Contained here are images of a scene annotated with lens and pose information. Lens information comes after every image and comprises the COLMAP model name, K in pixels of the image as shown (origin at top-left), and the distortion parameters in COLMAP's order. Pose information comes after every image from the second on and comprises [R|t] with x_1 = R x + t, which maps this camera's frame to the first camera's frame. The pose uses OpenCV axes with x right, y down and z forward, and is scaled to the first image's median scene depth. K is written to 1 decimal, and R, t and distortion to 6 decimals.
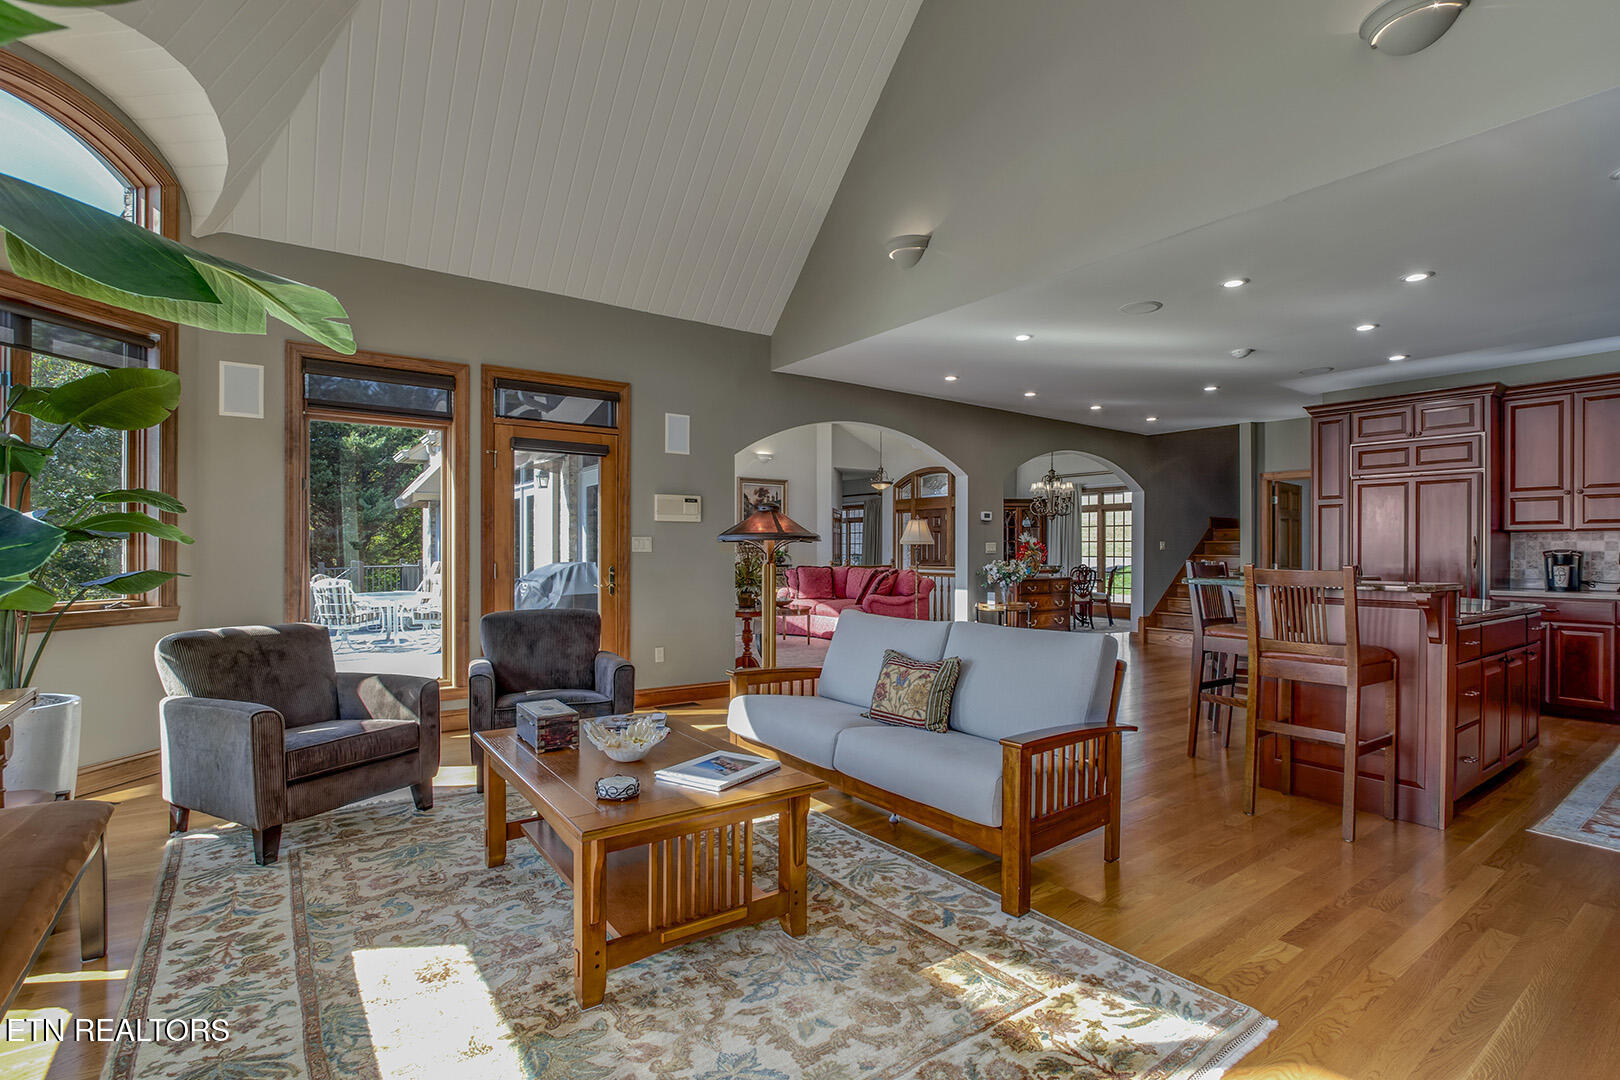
lens RADIAL K [[768.7, 0, 819.0], [0, 768.7, 548.9], [0, 0, 1]] dist [-0.013289, 0.000498]
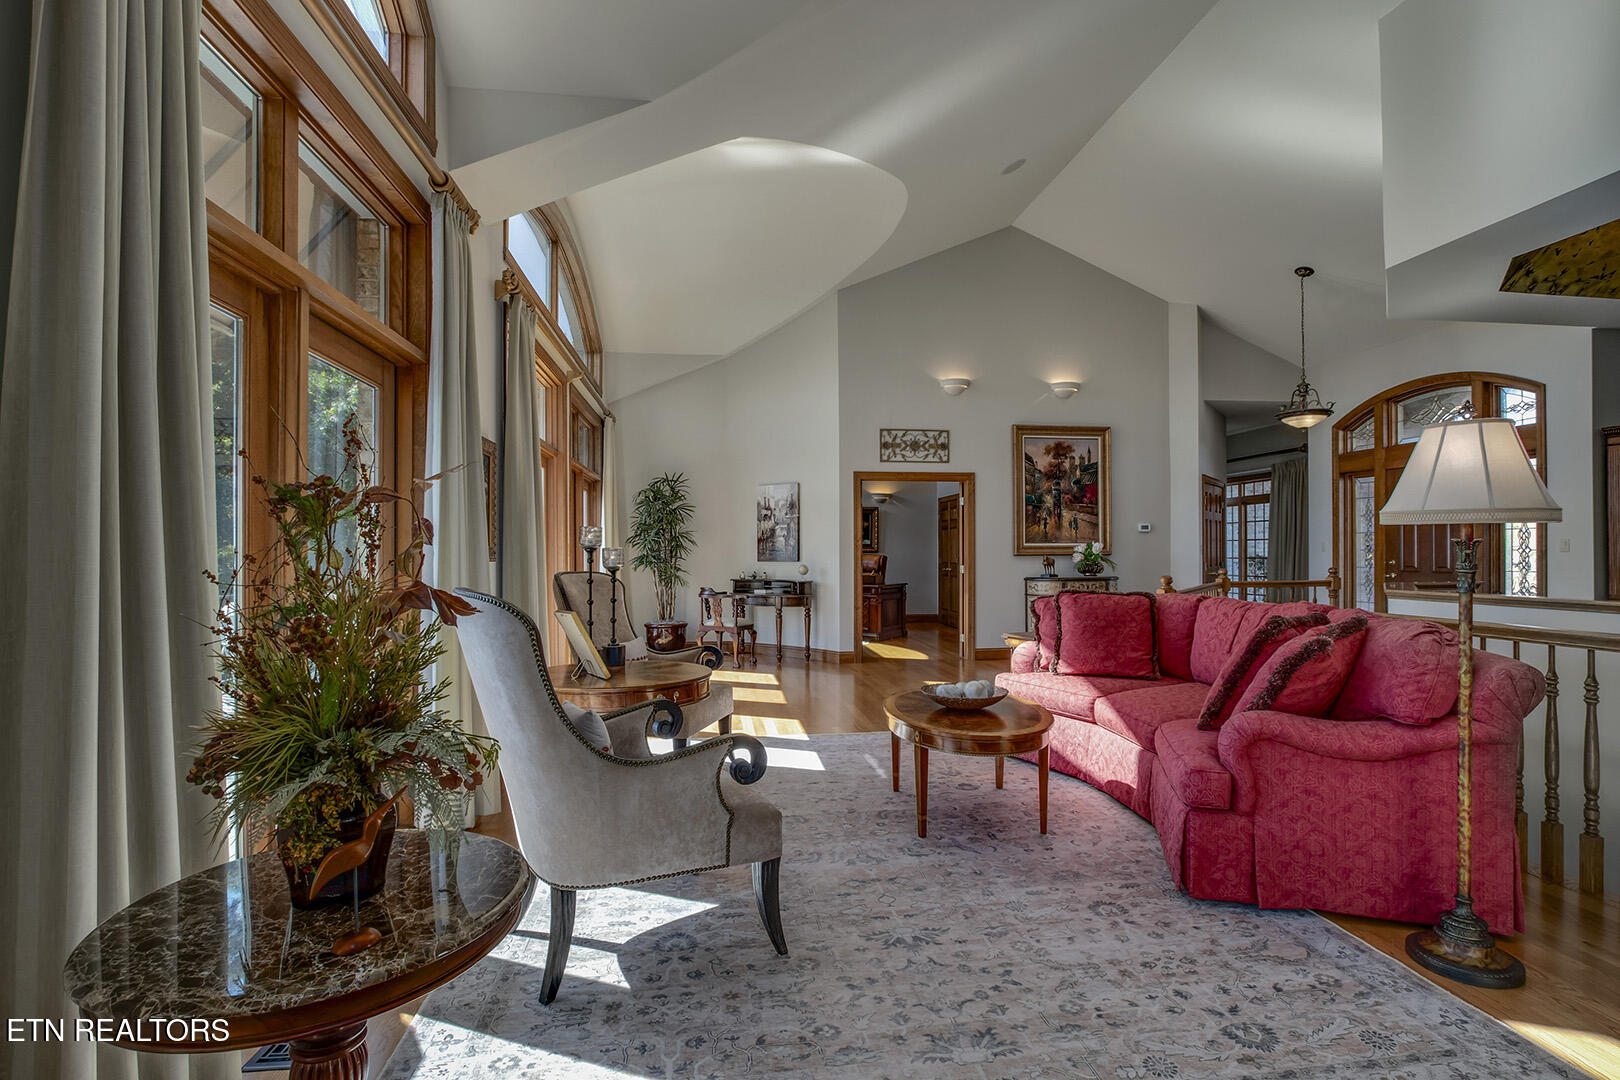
lens RADIAL K [[768.7, 0, 810.2], [0, 768.7, 550.0], [0, 0, 1]] dist [-0.013289, 0.000498]
pose [[0.877978, -0.004405, -0.478680, 0.036035], [0.004114, 0.999990, -0.001655, 0.000886], [0.478683, -0.000516, 0.877988, 0.410127]]
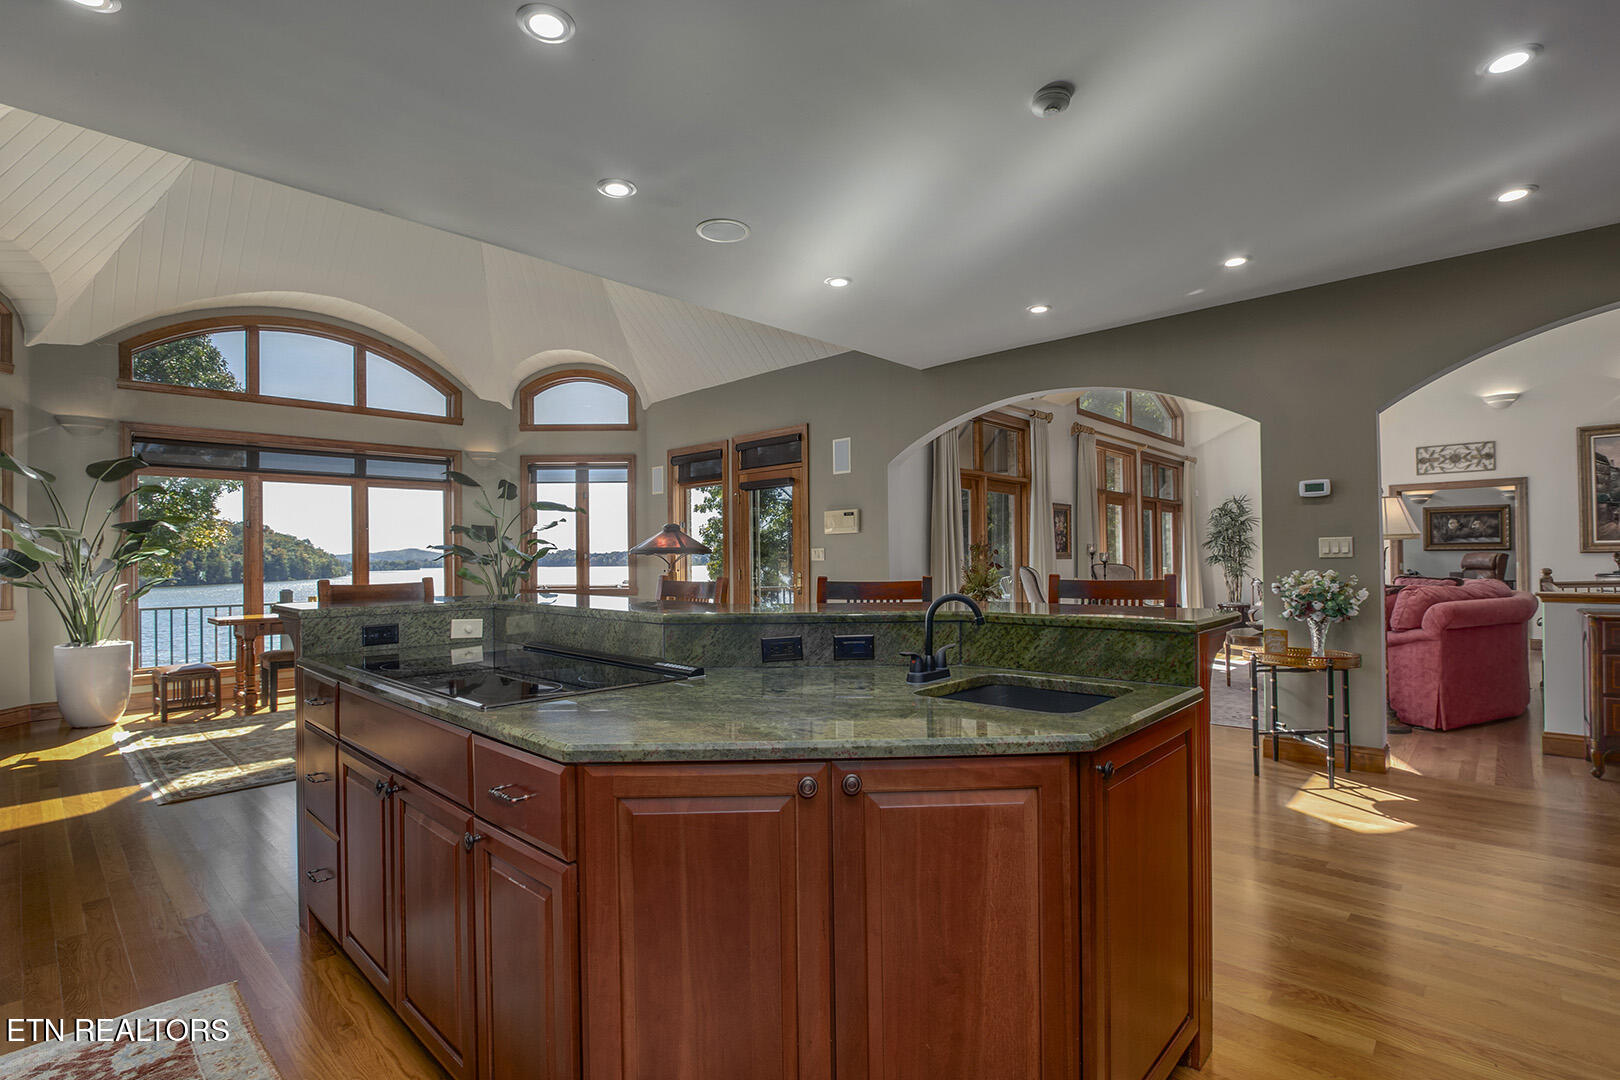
lens RADIAL K [[768.7, 0, 815.0], [0, 768.7, 548.0], [0, 0, 1]] dist [-0.013289, 0.000498]
pose [[0.198490, -0.016576, -0.979963, 0.353295], [0.015437, 0.999786, -0.013785, 0.000175], [0.979981, -0.012391, 0.198703, 0.283447]]
